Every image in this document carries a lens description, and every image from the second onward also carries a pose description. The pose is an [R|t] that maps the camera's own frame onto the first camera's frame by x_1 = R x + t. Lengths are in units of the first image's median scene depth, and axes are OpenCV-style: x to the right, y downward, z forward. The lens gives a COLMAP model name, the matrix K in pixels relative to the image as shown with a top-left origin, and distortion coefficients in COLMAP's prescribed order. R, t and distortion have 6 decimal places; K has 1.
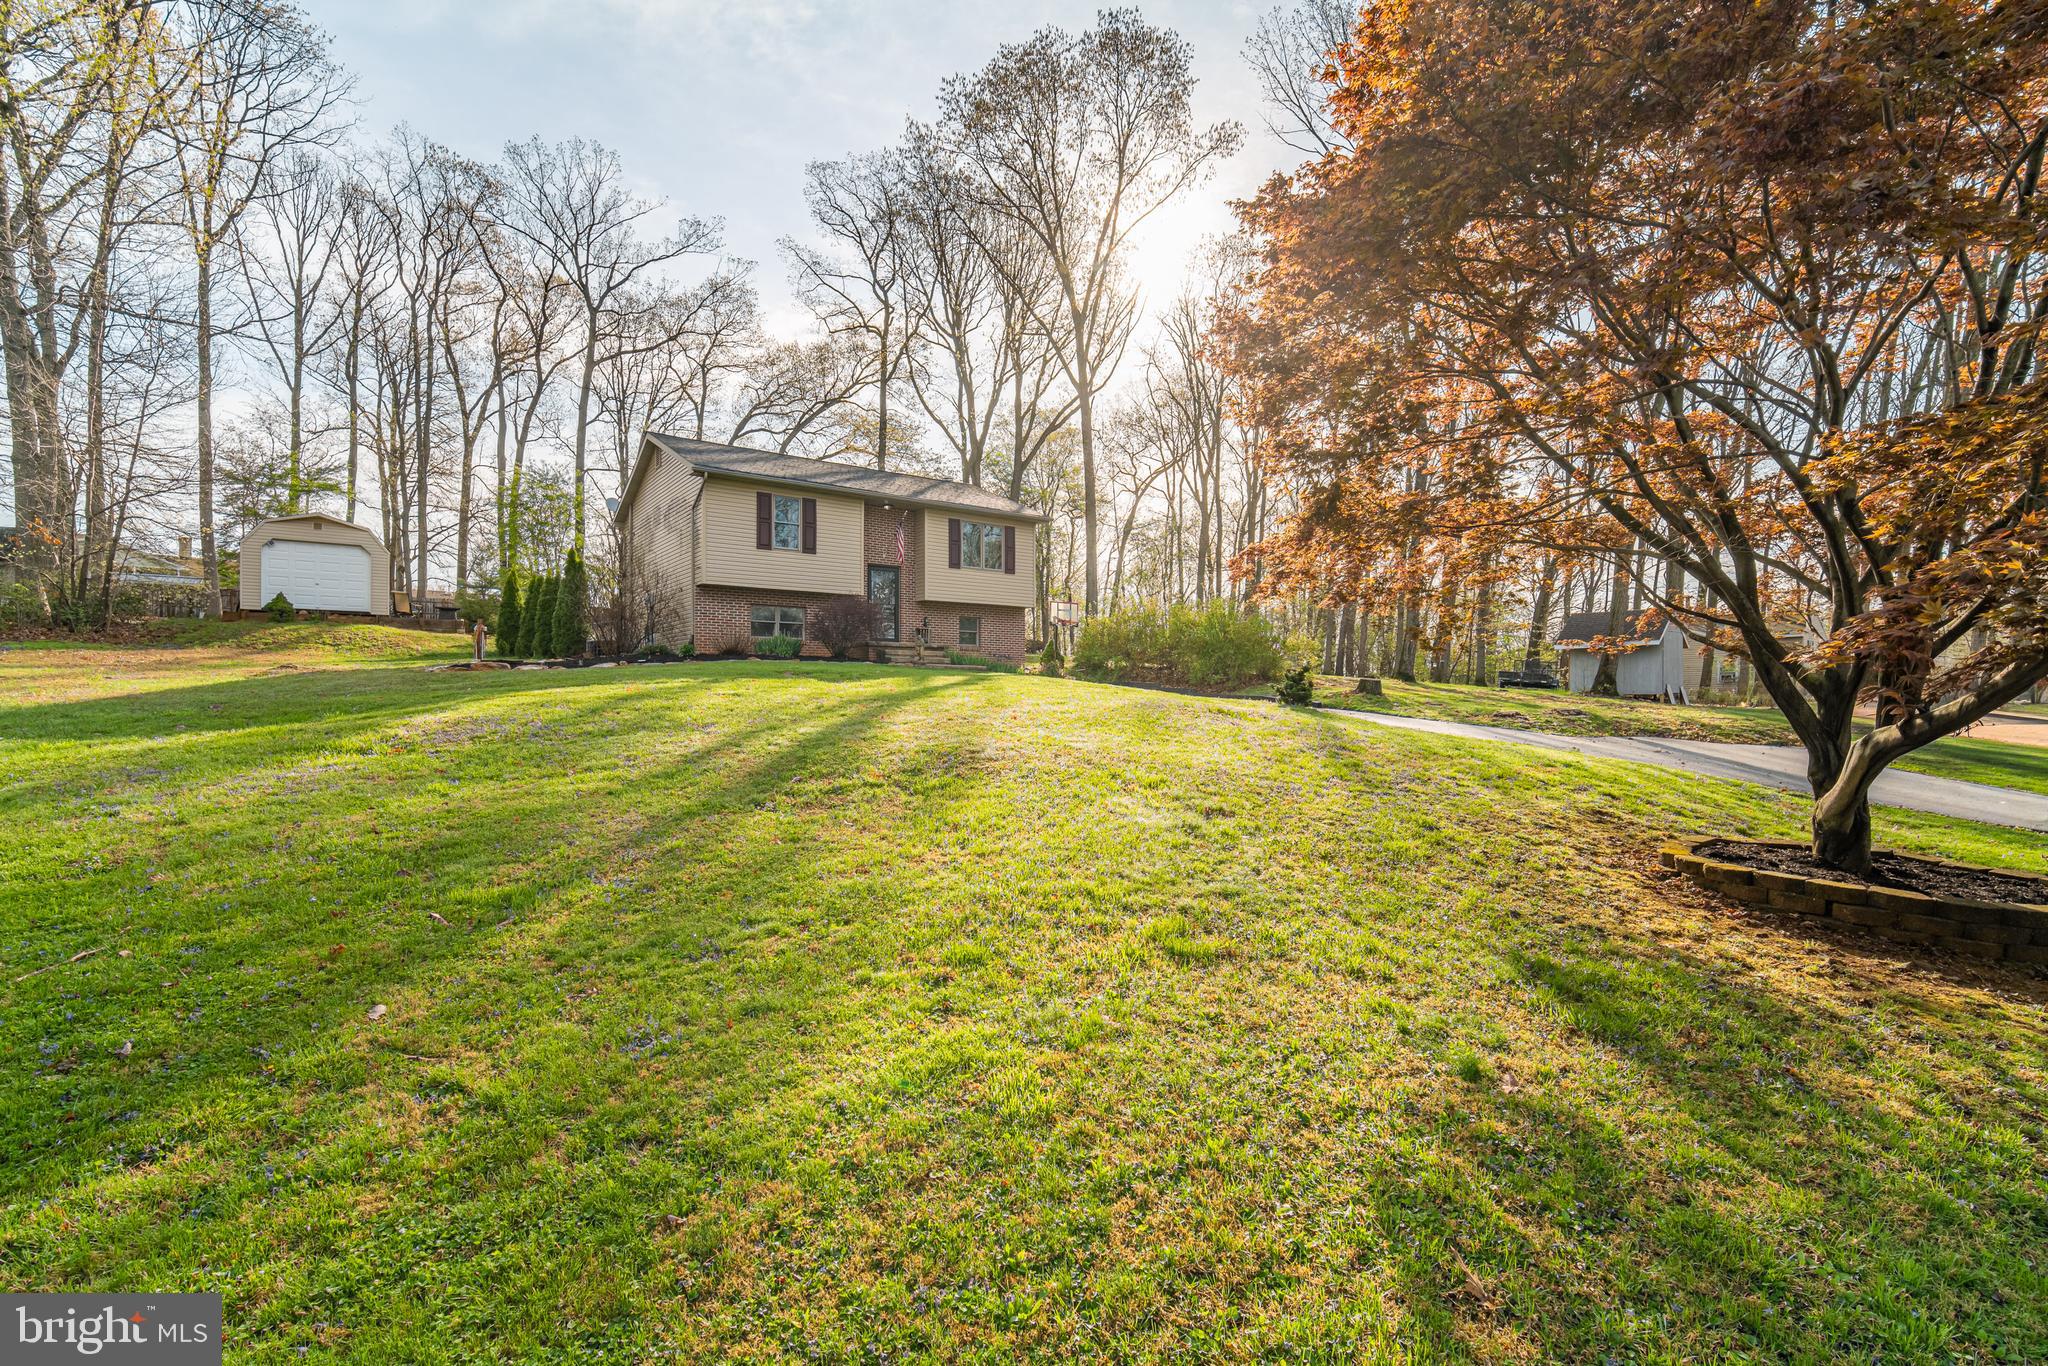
lens RADIAL K [[934.0, 0, 1032.1], [0, 934.0, 702.4], [0, 0, 1]] dist [-0.002181, 0.000794]
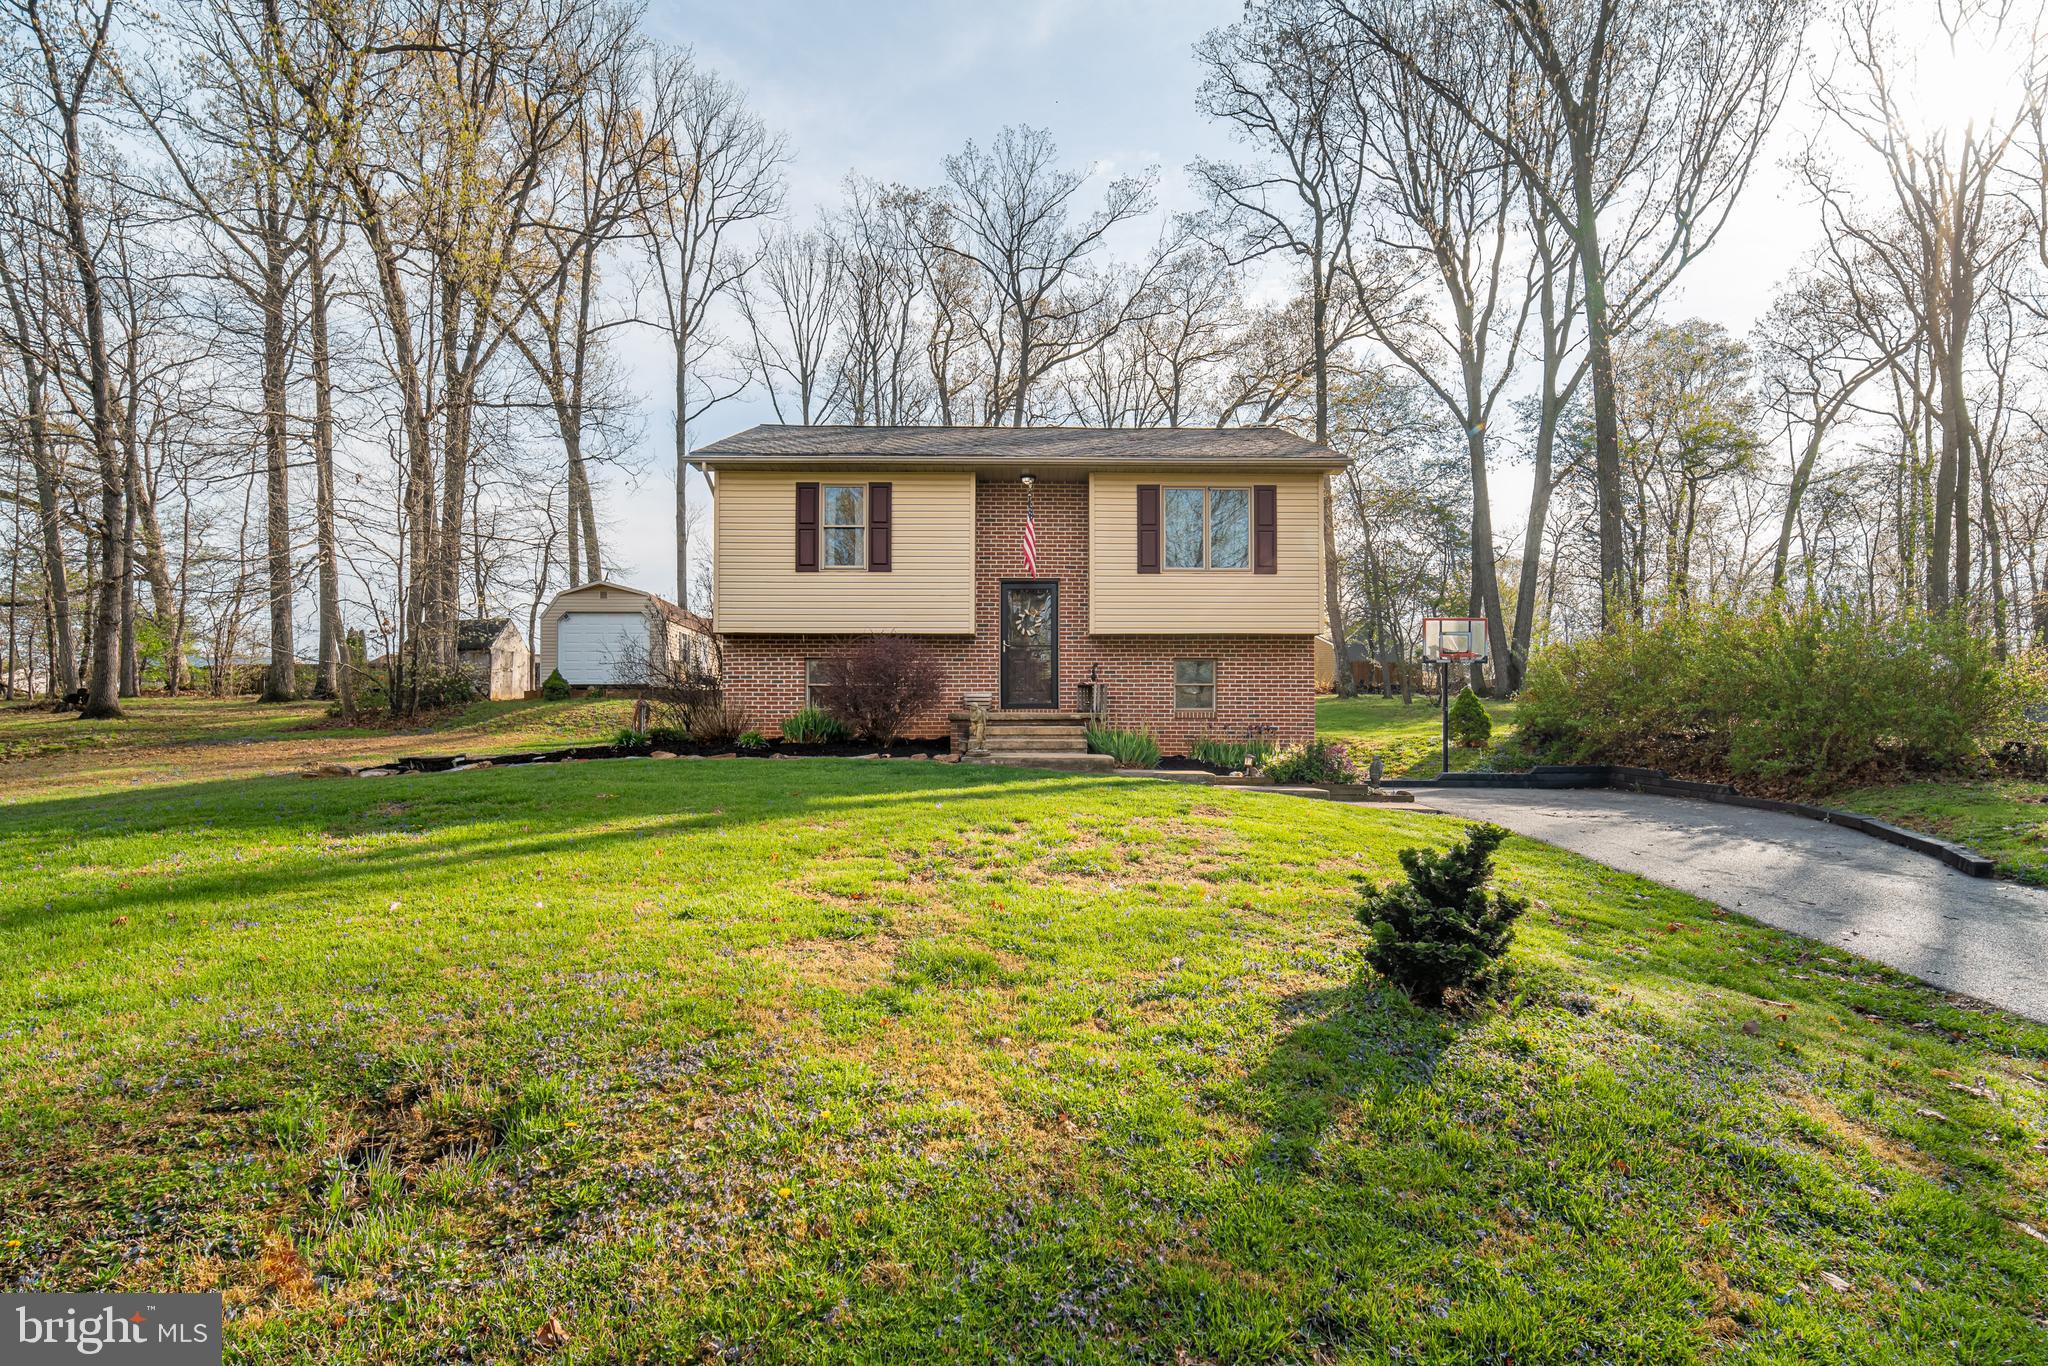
lens RADIAL K [[1064.3, 0, 1027.1], [0, 1064.3, 754.3], [0, 0, 1]] dist [0.022396, 0.000187]
pose [[0.835782, -0.003513, -0.549051, 0.204526], [0.002959, 0.999994, -0.001894, -0.033943], [0.549054, -0.000041, 0.835787, 0.427064]]
